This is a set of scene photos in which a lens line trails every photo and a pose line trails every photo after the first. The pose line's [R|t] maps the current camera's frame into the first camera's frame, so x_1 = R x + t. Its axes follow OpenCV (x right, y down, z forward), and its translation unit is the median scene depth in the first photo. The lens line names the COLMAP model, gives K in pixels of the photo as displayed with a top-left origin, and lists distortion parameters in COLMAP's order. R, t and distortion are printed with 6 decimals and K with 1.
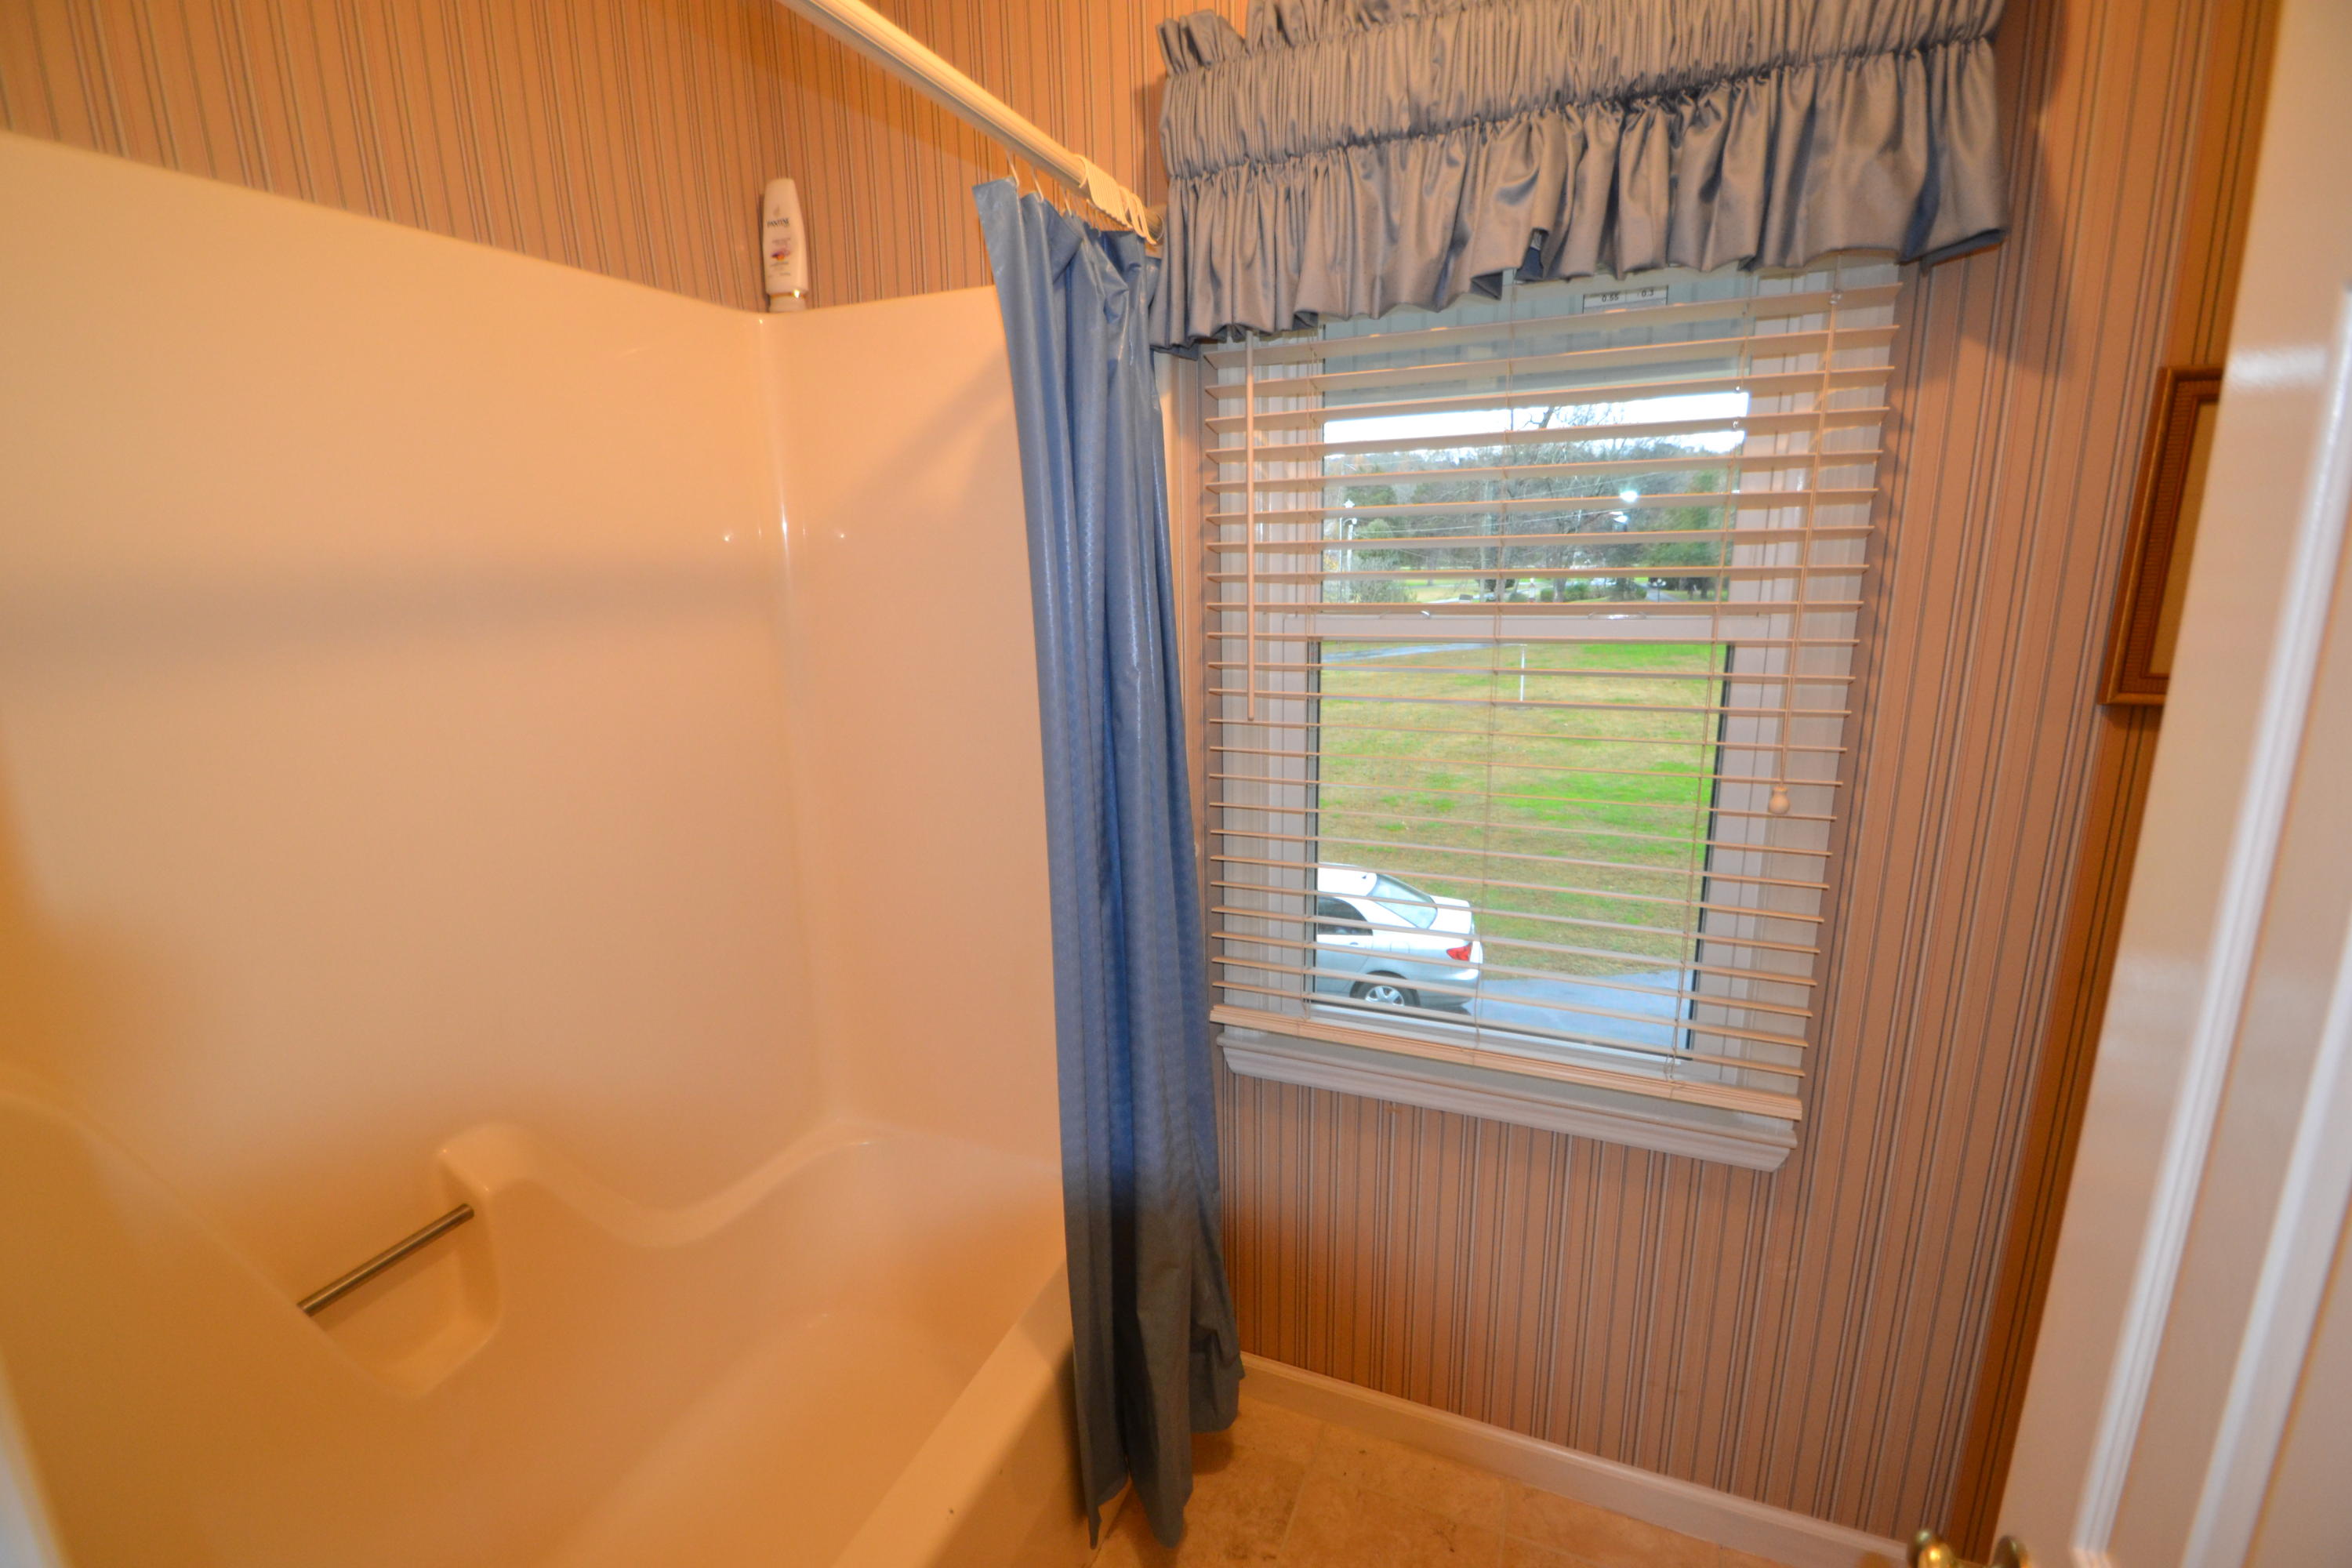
lens RADIAL K [[1030.8, 0, 1172.3], [0, 1030.8, 787.1], [0, 0, 1]] dist [-0.001453, -0.012075]
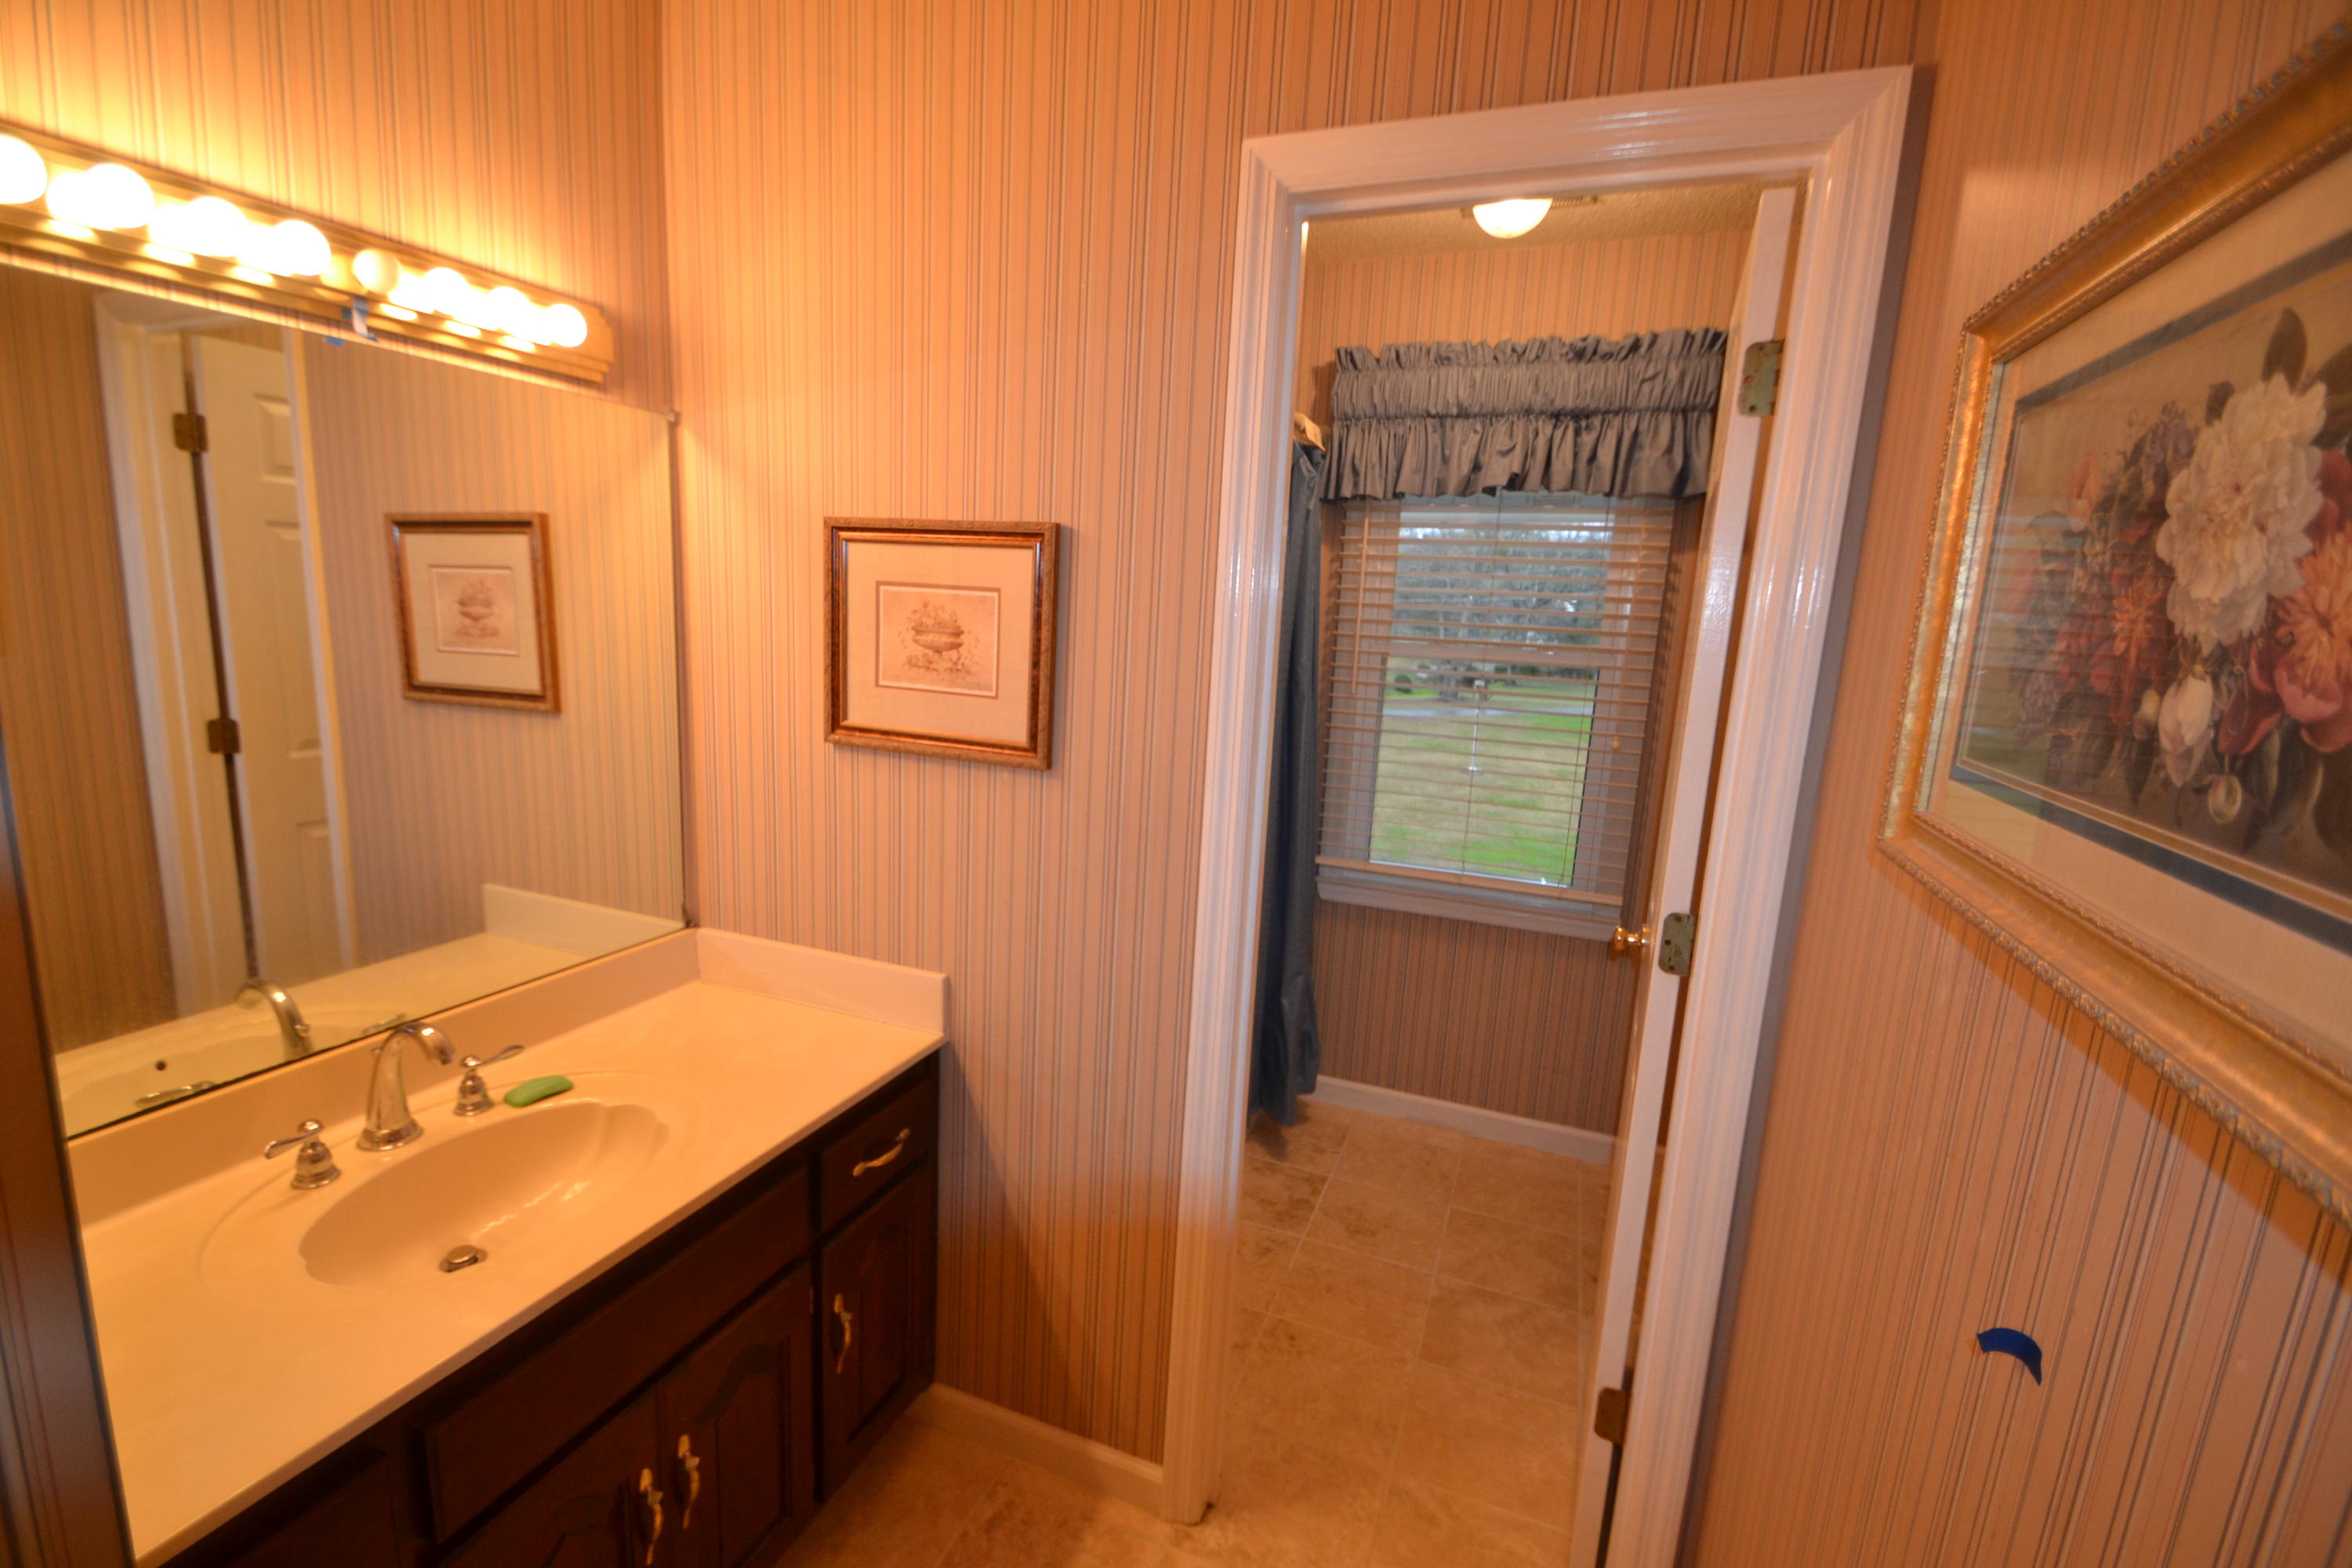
lens RADIAL K [[1030.8, 0, 1174.6], [0, 1030.8, 783.1], [0, 0, 1]] dist [-0.001453, -0.012075]
pose [[0.996748, 0.065582, 0.046815, -0.393818], [-0.062935, 0.996448, -0.055945, 0.268267], [-0.050317, 0.052817, 0.997336, -1.034656]]
